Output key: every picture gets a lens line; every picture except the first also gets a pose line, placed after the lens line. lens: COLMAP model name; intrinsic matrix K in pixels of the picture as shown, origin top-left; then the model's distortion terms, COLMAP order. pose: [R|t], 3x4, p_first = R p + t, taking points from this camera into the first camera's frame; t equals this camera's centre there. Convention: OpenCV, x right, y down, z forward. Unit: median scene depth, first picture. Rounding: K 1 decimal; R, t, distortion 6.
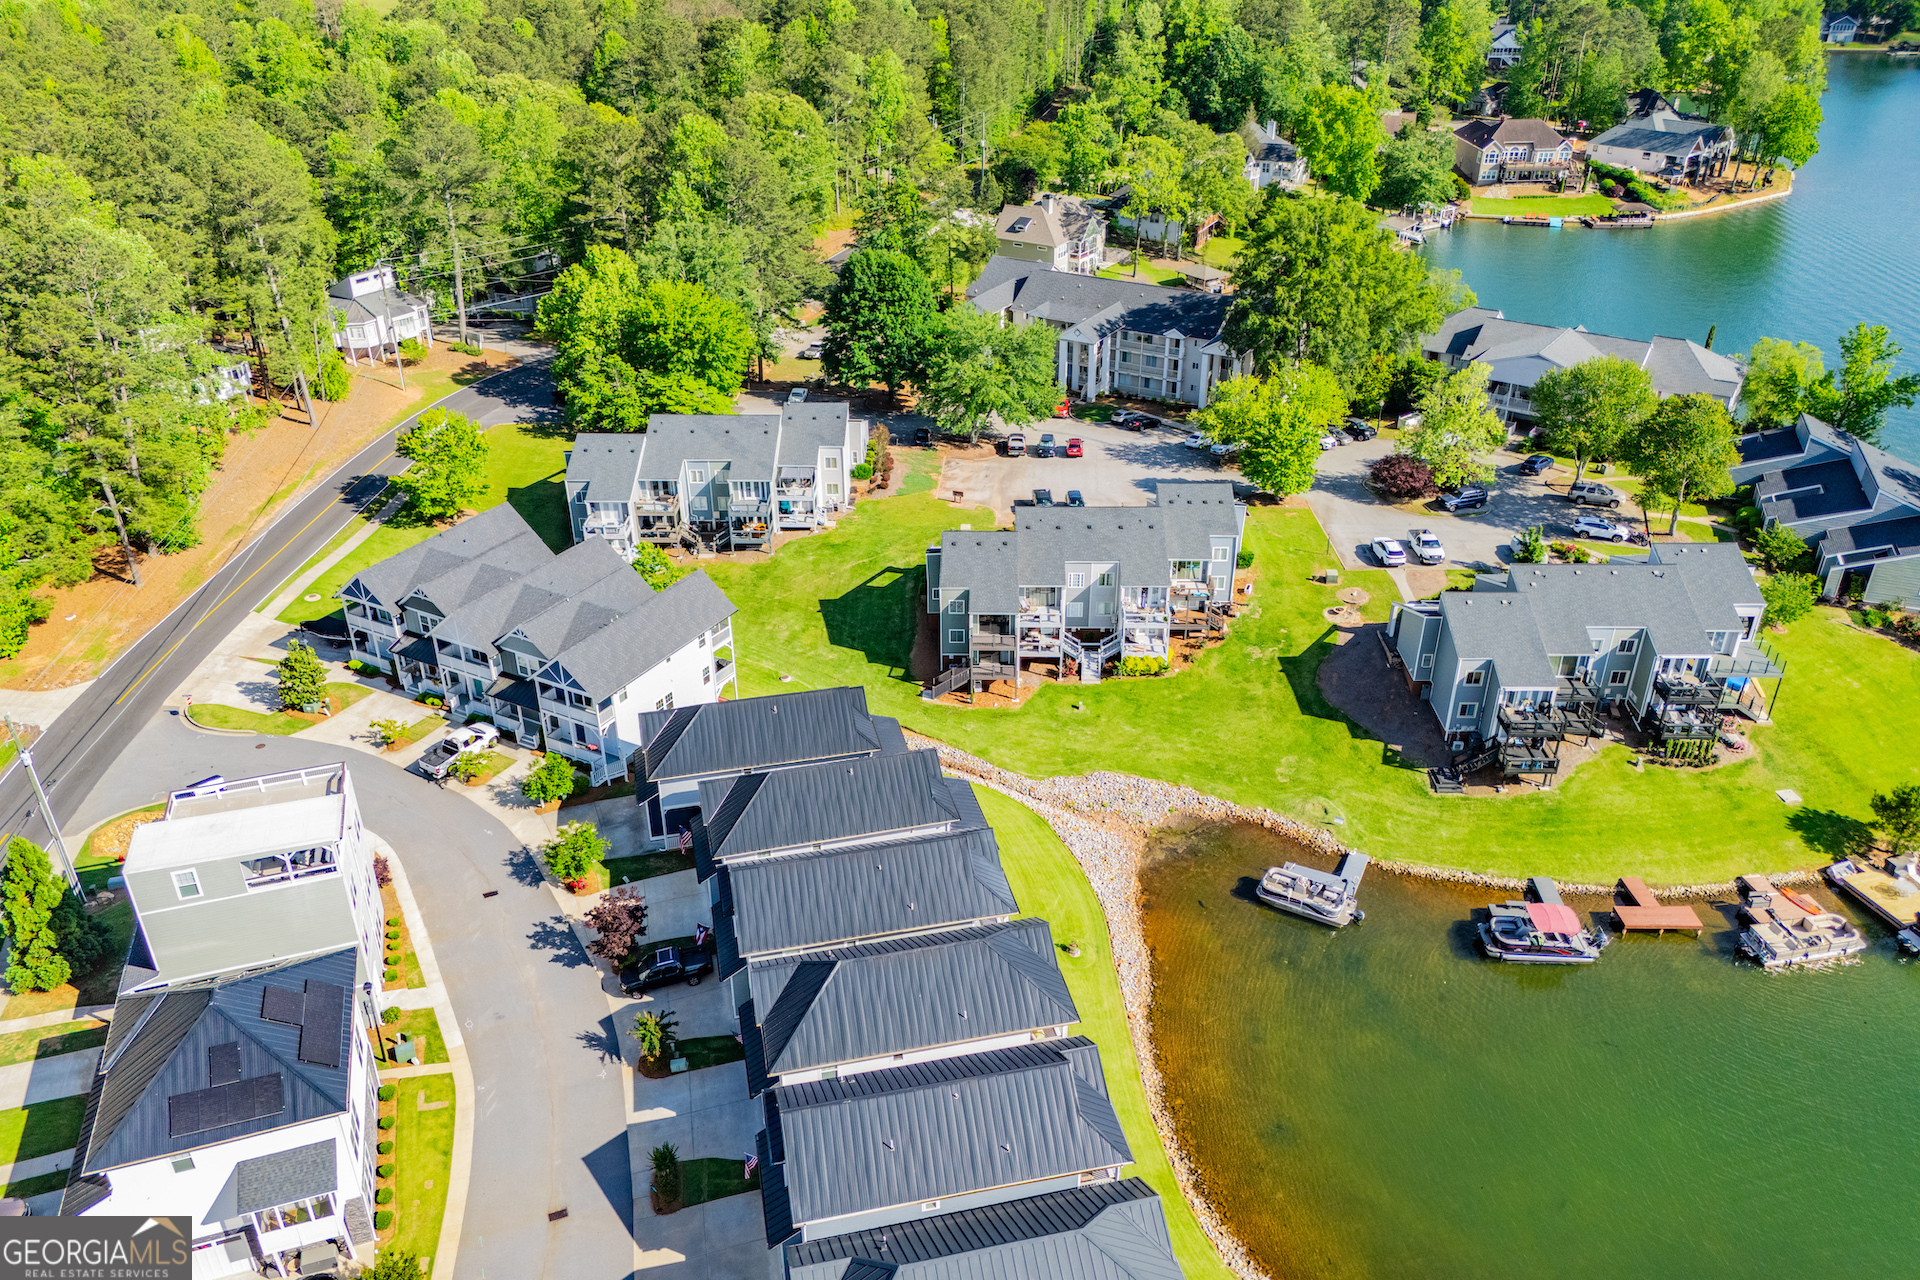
lens RADIAL K [[856.5, 0, 971.9], [0, 856.5, 639.8], [0, 0, 1]] dist [-0.028146, 0.000790]
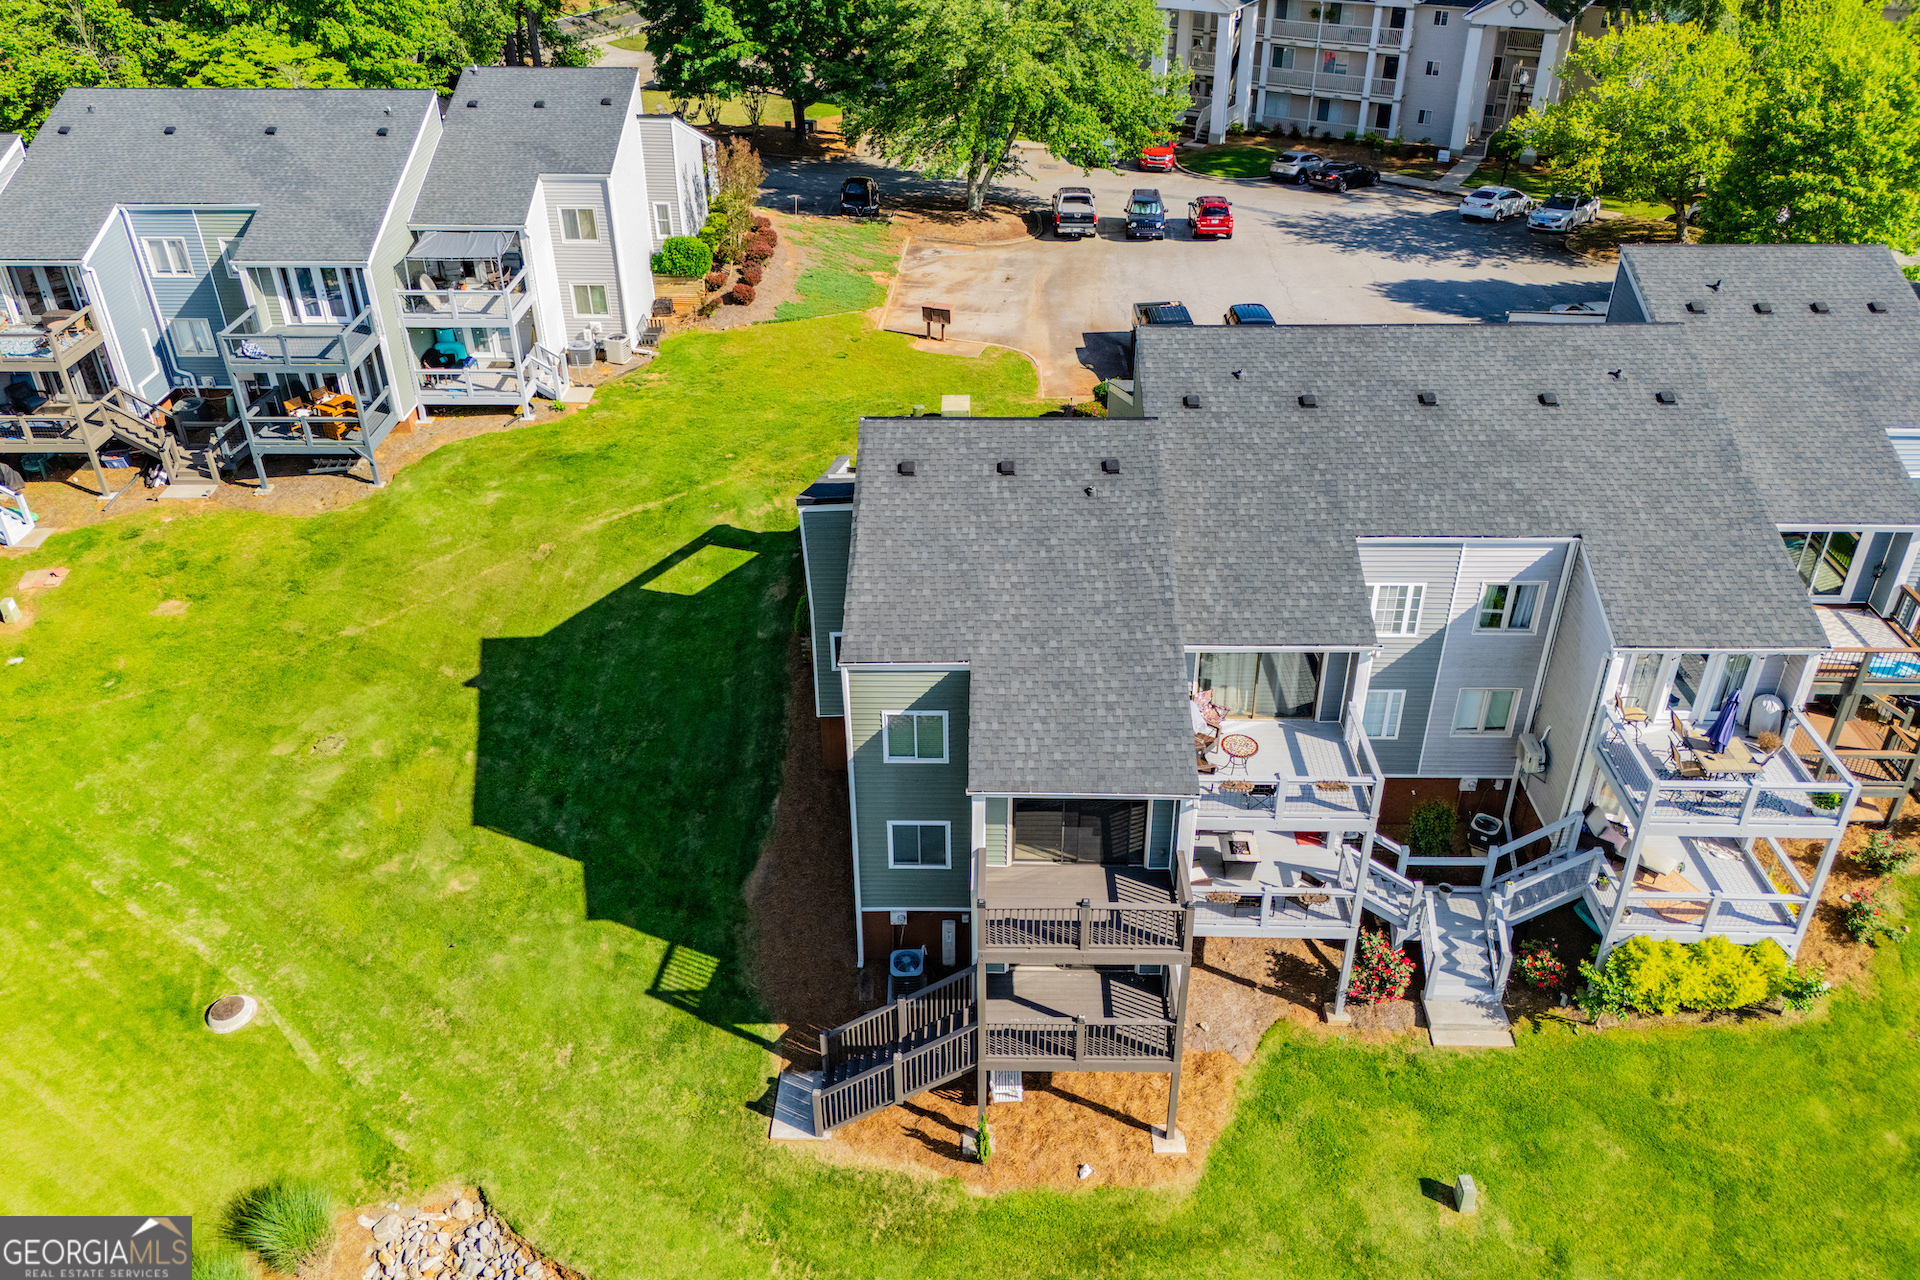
lens RADIAL K [[1354.5, 0, 960.0], [0, 1354.5, 640.0], [0, 0, 1]] dist [-0.005945, -0.001950]
pose [[0.999973, -0.002559, -0.006817, -0.002355], [0.002816, 0.999274, 0.037991, -0.057909], [0.006715, -0.038009, 0.999255, 0.458517]]
